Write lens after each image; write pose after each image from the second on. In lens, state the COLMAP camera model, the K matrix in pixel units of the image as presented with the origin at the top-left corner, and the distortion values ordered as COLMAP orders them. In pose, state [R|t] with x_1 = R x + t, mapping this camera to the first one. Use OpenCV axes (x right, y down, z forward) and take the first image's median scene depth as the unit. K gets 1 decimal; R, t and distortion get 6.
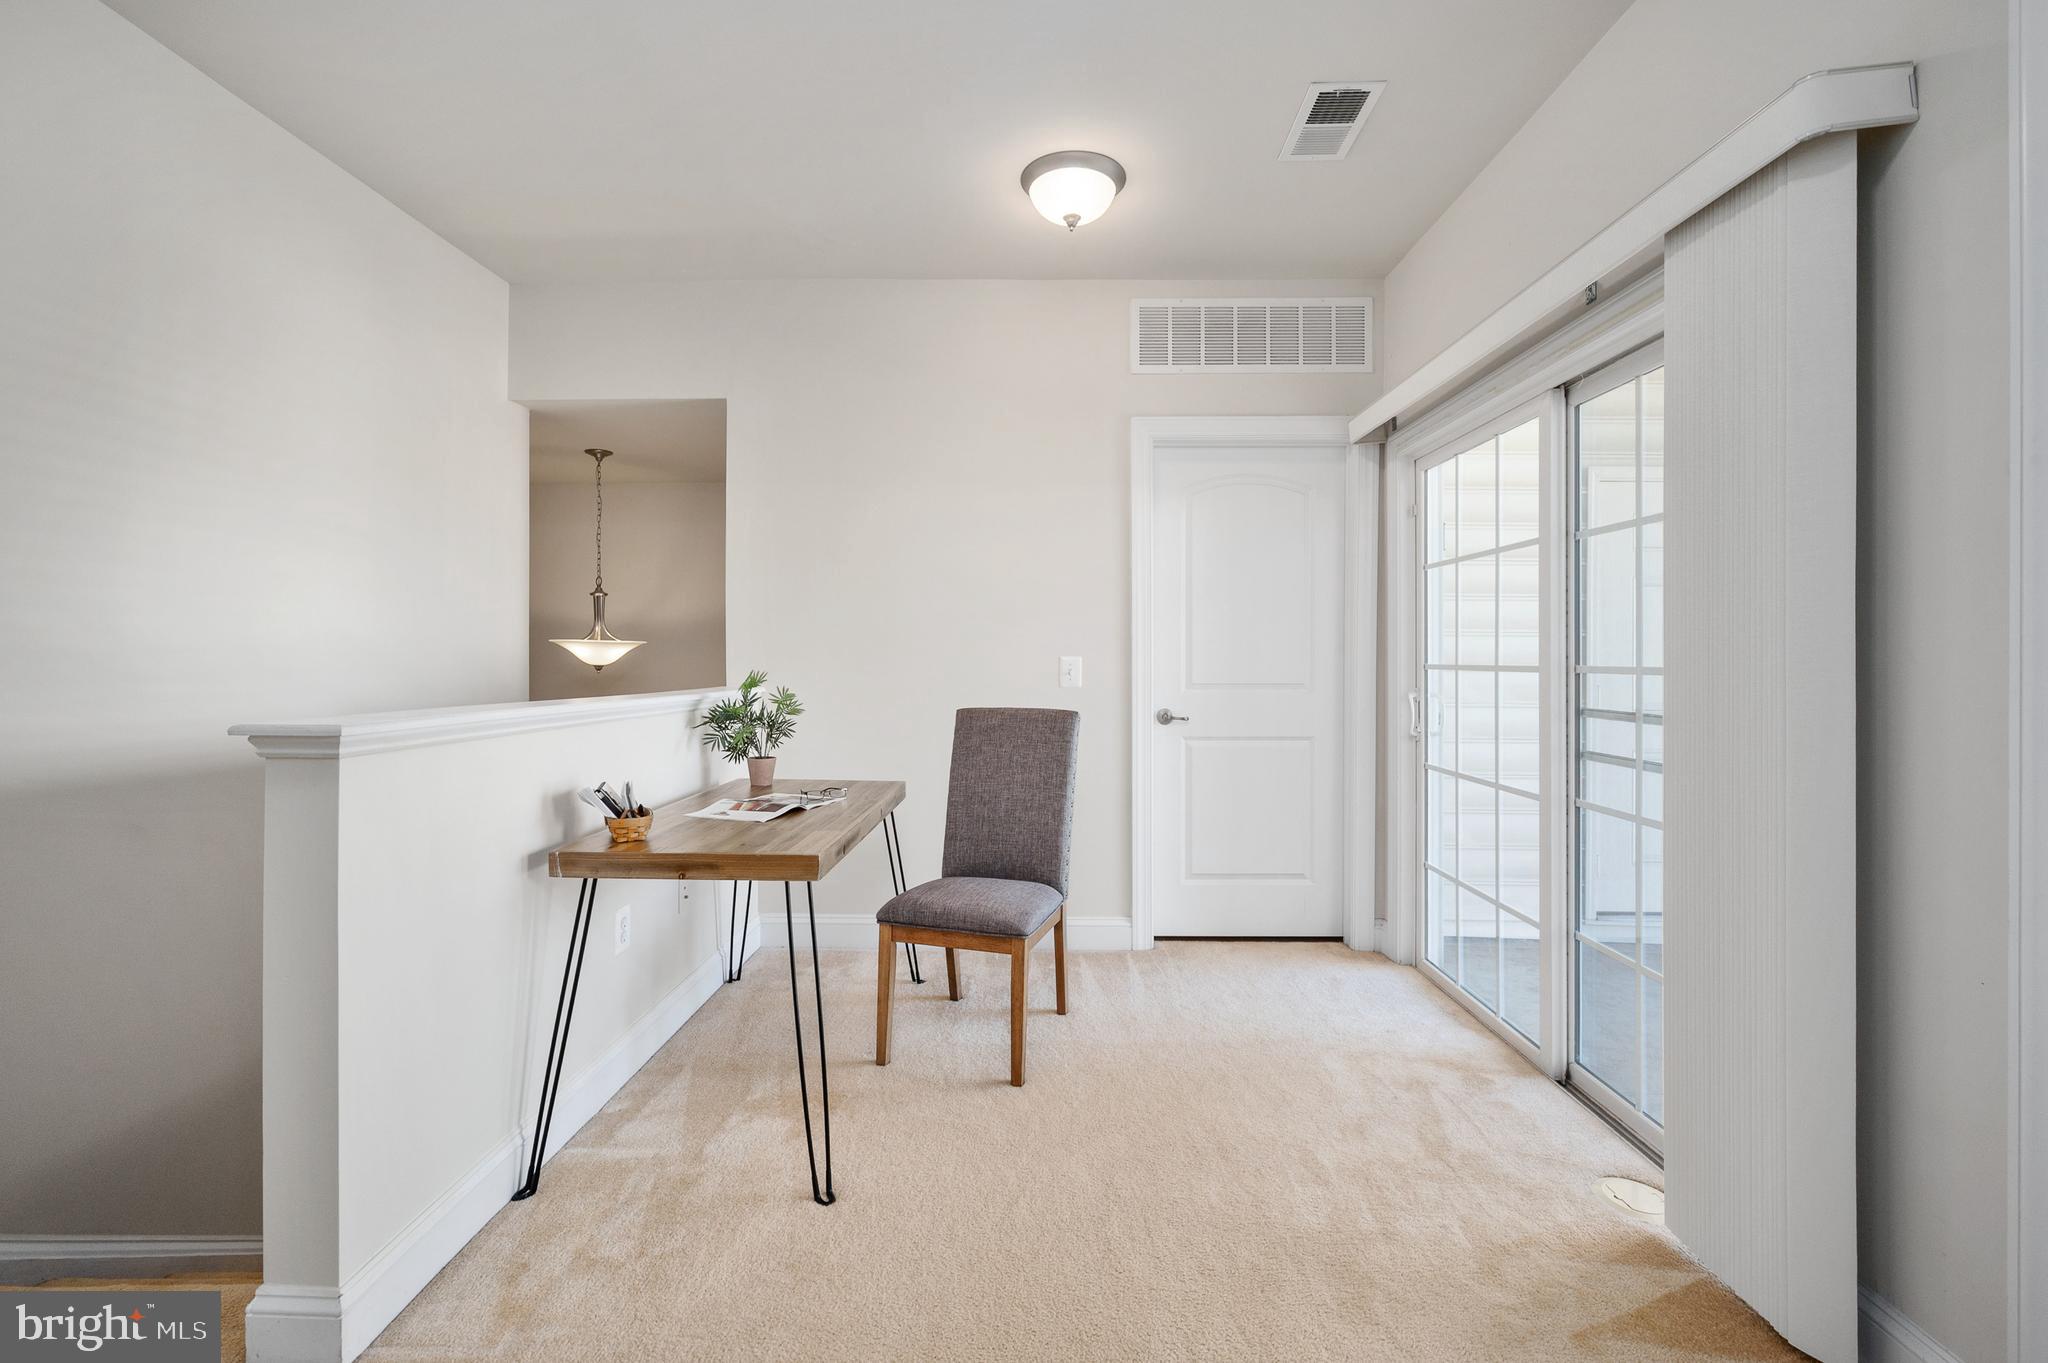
lens RADIAL K [[895.5, 0, 1045.9], [0, 895.5, 656.2], [0, 0, 1]] dist [-0.005006, -0.000058]
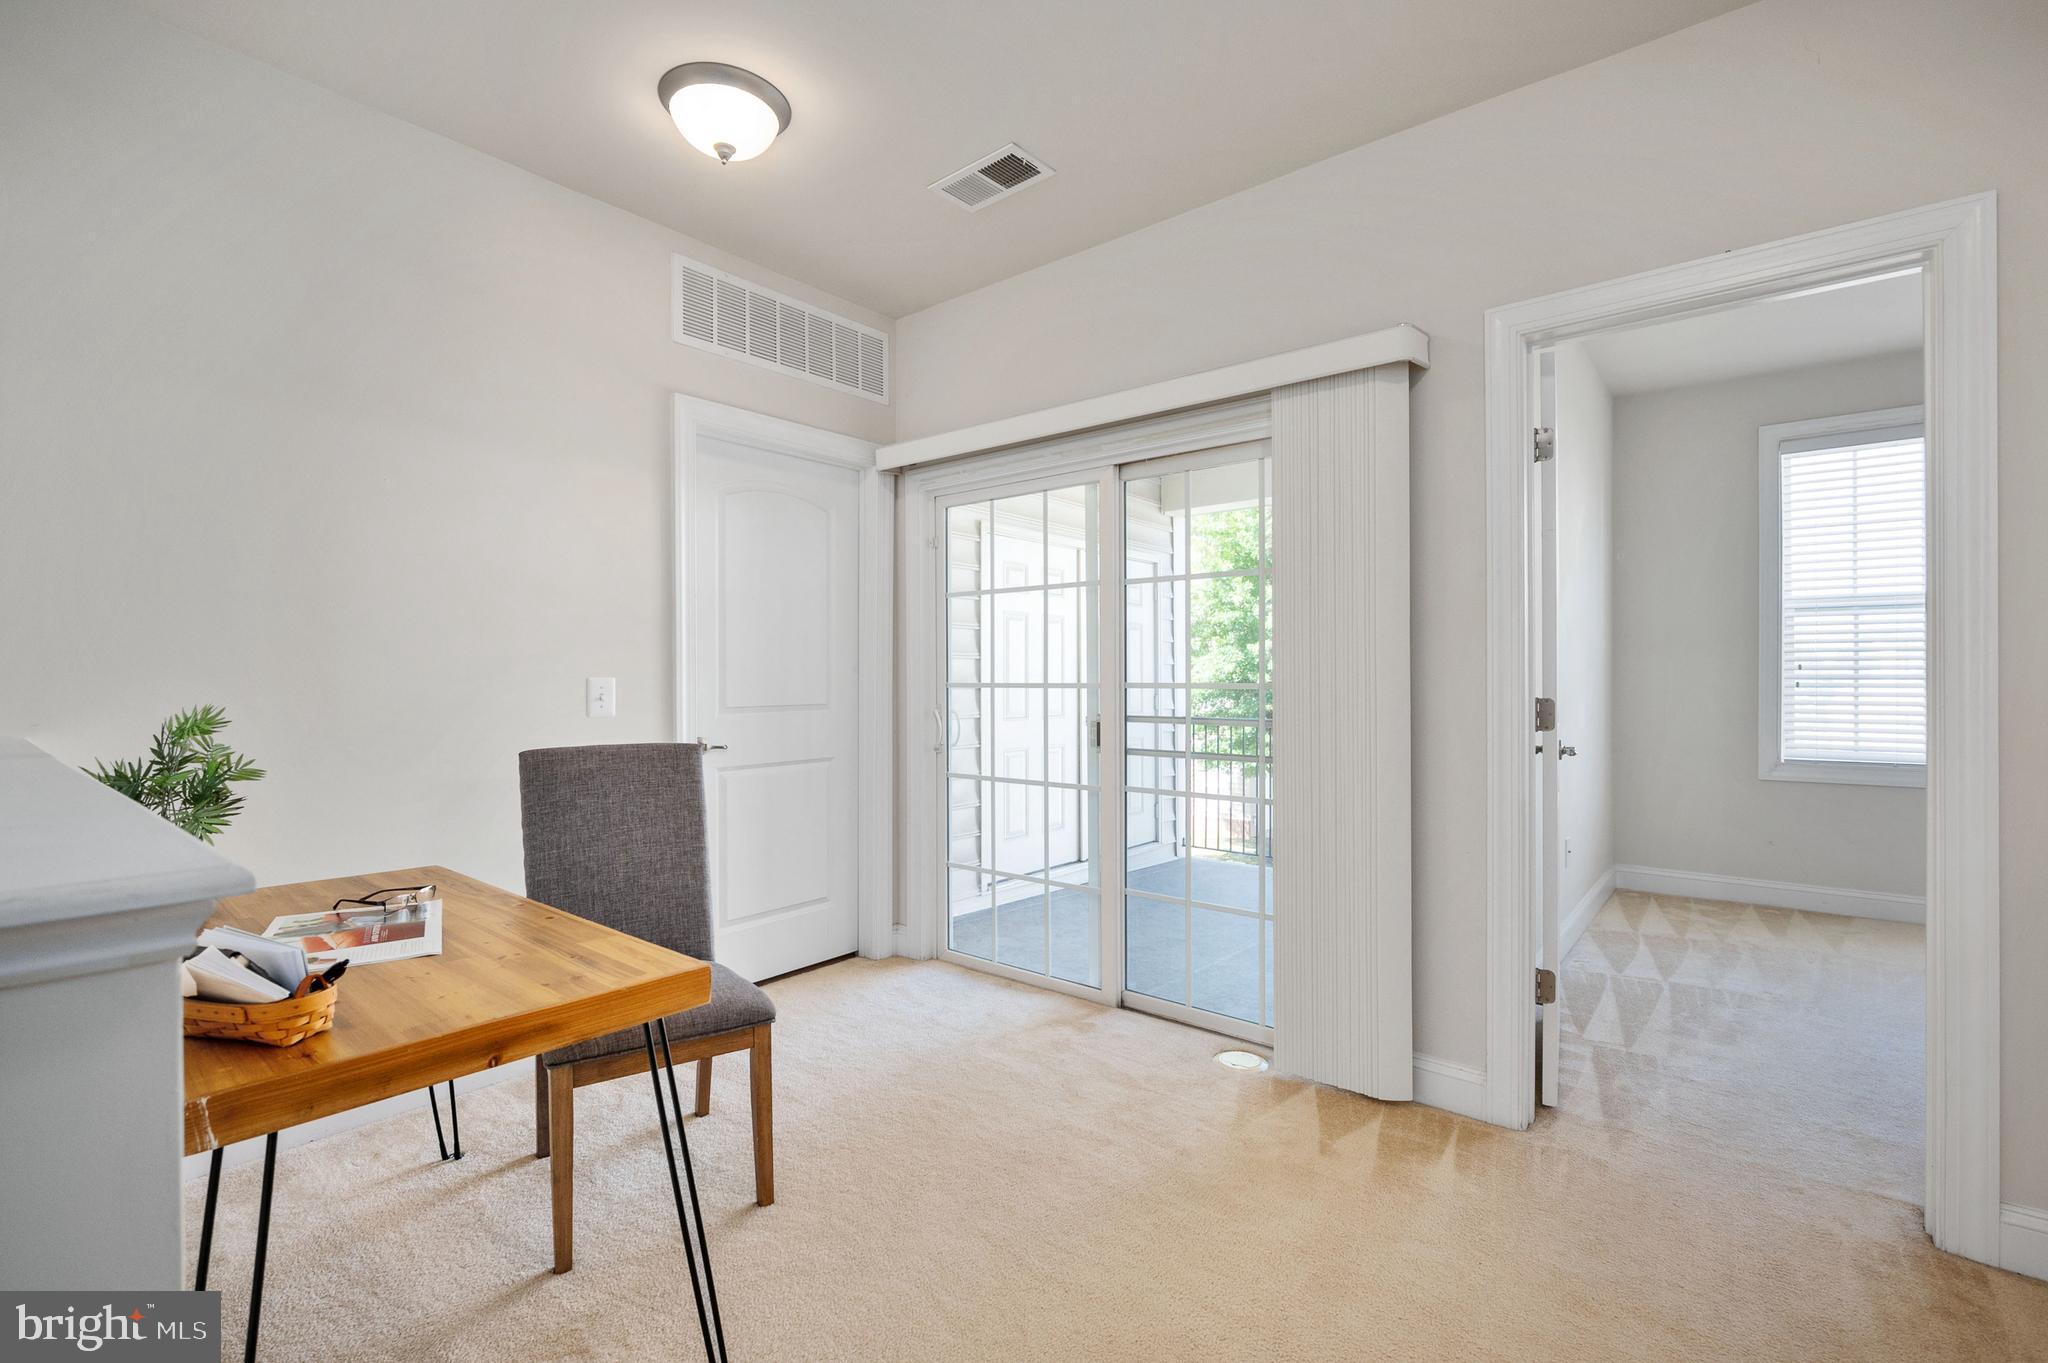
lens RADIAL K [[895.5, 0, 1054.0], [0, 895.5, 675.1], [0, 0, 1]] dist [-0.005006, -0.000058]
pose [[0.616047, -0.002850, 0.787705, -0.410549], [0.004989, 0.999988, -0.000284, 0.000370], [-0.787694, 0.004105, 0.616053, 0.237130]]
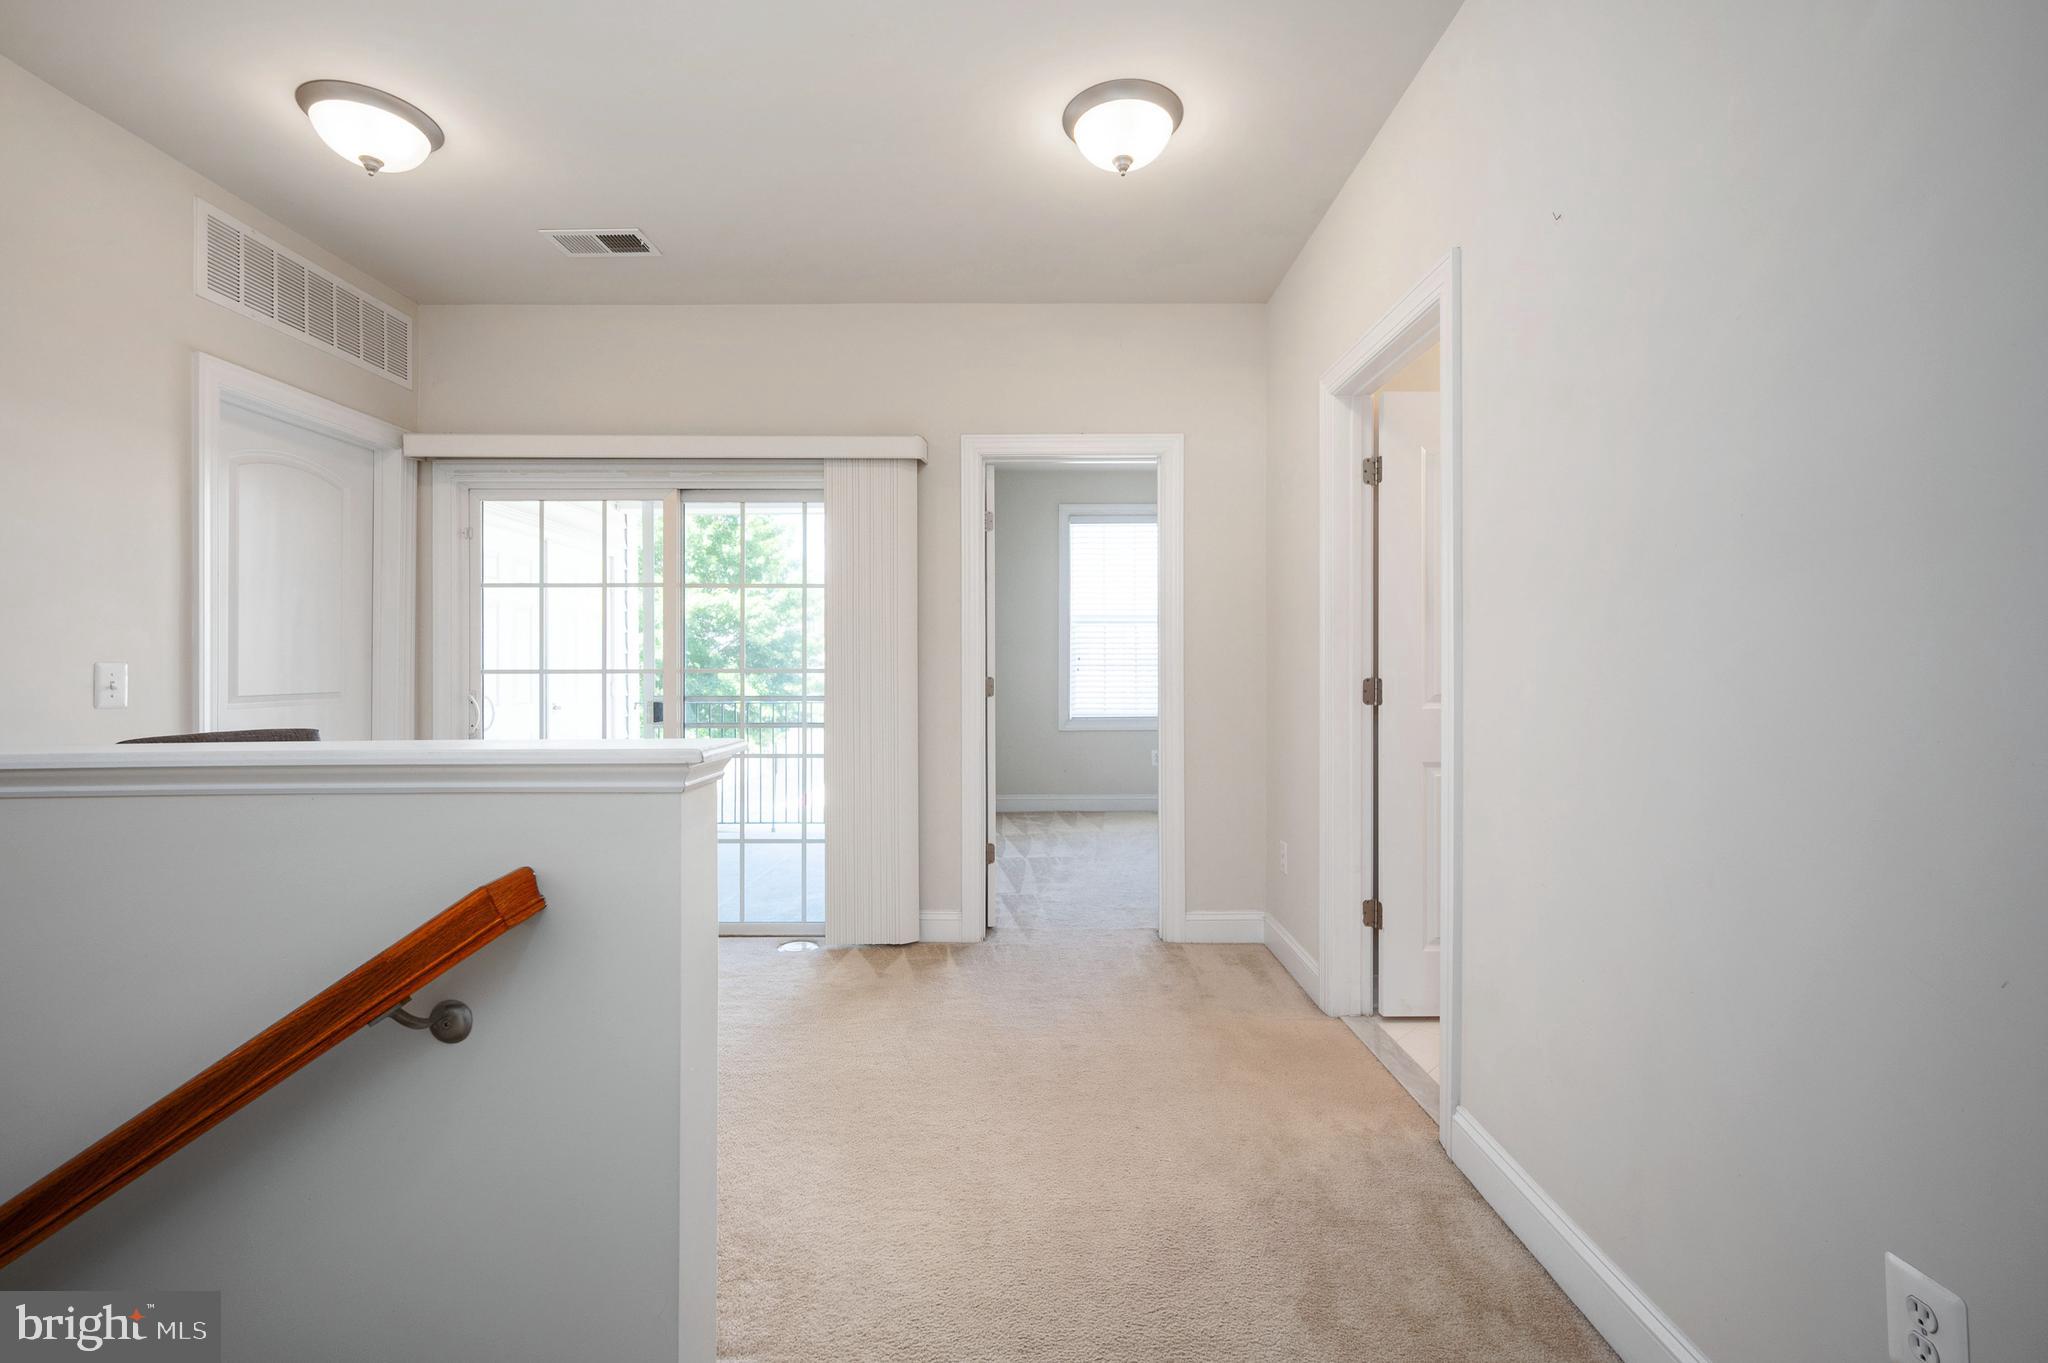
lens RADIAL K [[895.5, 0, 1021.9], [0, 895.5, 670.8], [0, 0, 1]] dist [-0.005006, -0.000058]
pose [[-0.019632, -0.010283, 0.999754, -0.819085], [0.000781, 0.999947, 0.010300, -0.000365], [-0.999807, 0.000983, -0.019623, 0.364054]]
